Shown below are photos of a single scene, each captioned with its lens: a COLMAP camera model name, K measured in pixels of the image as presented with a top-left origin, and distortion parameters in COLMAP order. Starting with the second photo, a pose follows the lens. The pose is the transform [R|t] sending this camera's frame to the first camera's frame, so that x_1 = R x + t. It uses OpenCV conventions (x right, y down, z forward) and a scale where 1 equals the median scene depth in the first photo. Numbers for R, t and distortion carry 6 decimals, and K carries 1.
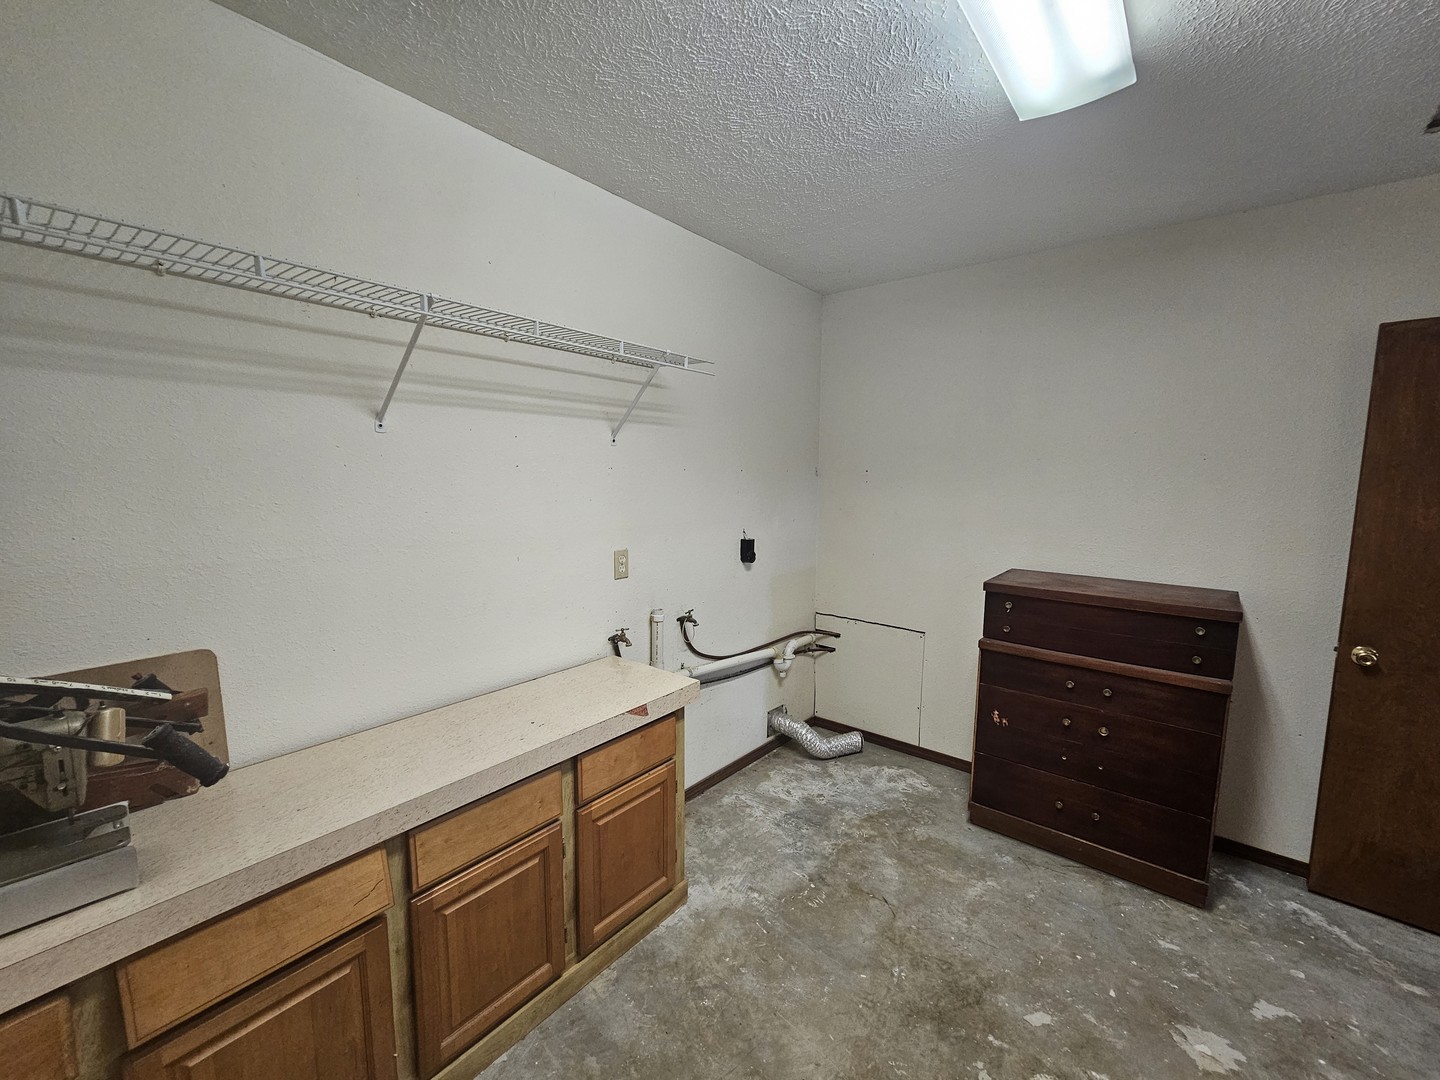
lens RADIAL K [[586.8, 0, 724.0], [0, 586.8, 544.5], [0, 0, 1]] dist [-0.000629, 0.000677]
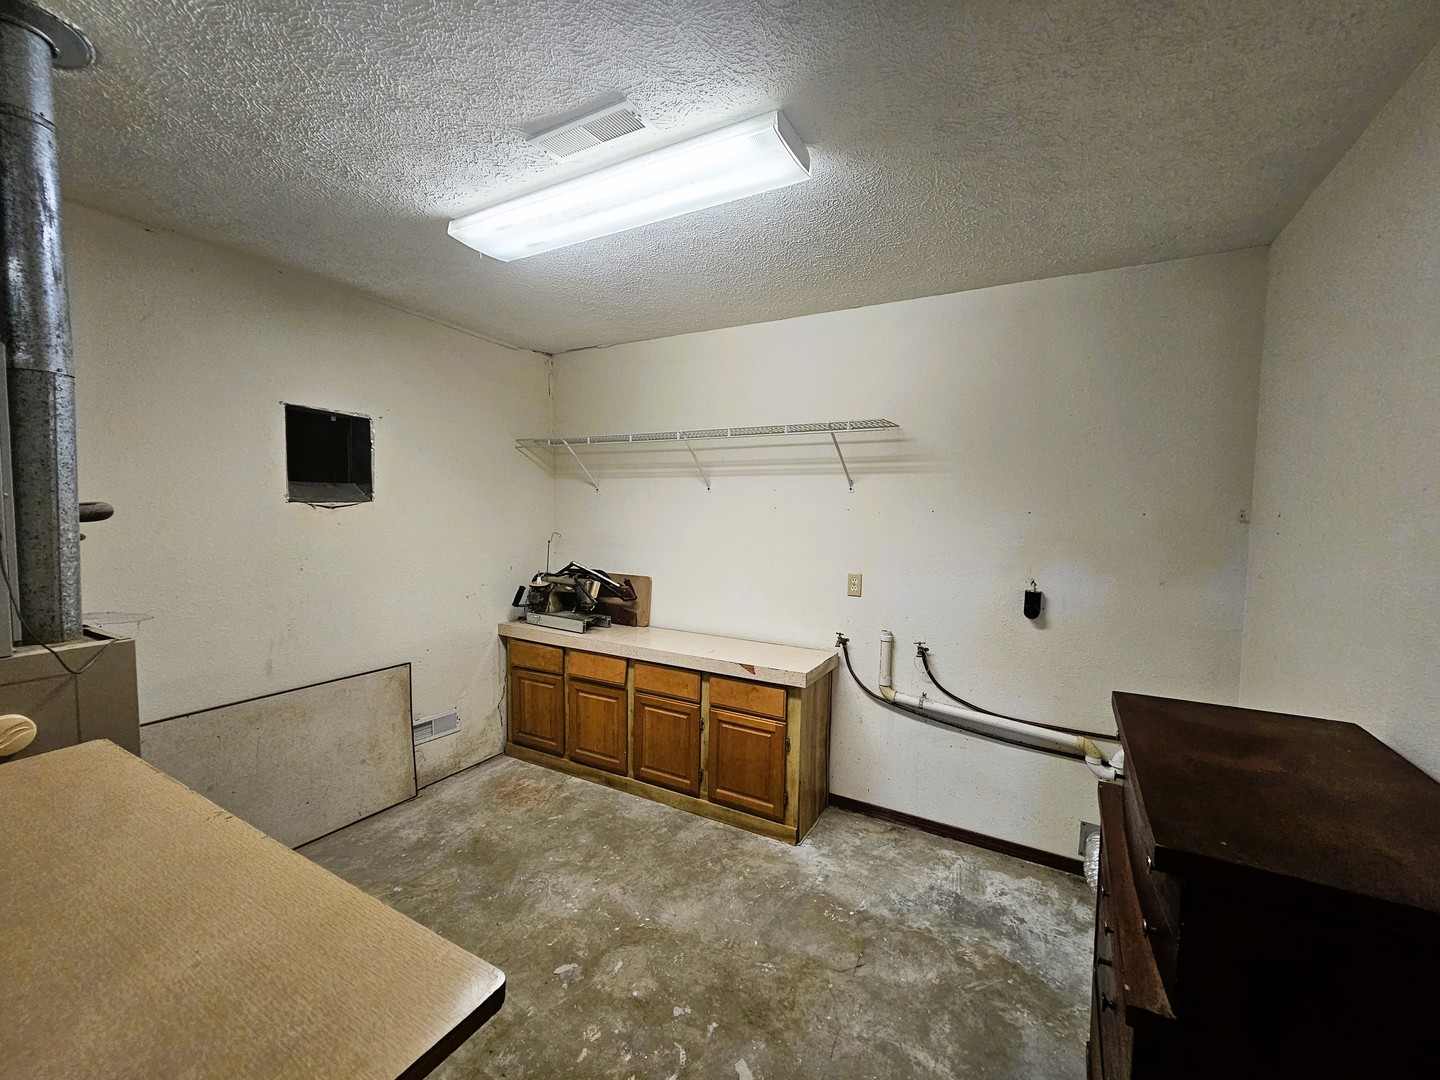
lens RADIAL K [[586.8, 0, 728.5], [0, 586.8, 539.9], [0, 0, 1]] dist [-0.000629, 0.000677]
pose [[0.176533, 0.052783, -0.982878, 1.177766], [-0.133277, 0.990647, 0.029263, -0.073147], [0.975230, 0.125830, 0.181917, 0.562476]]
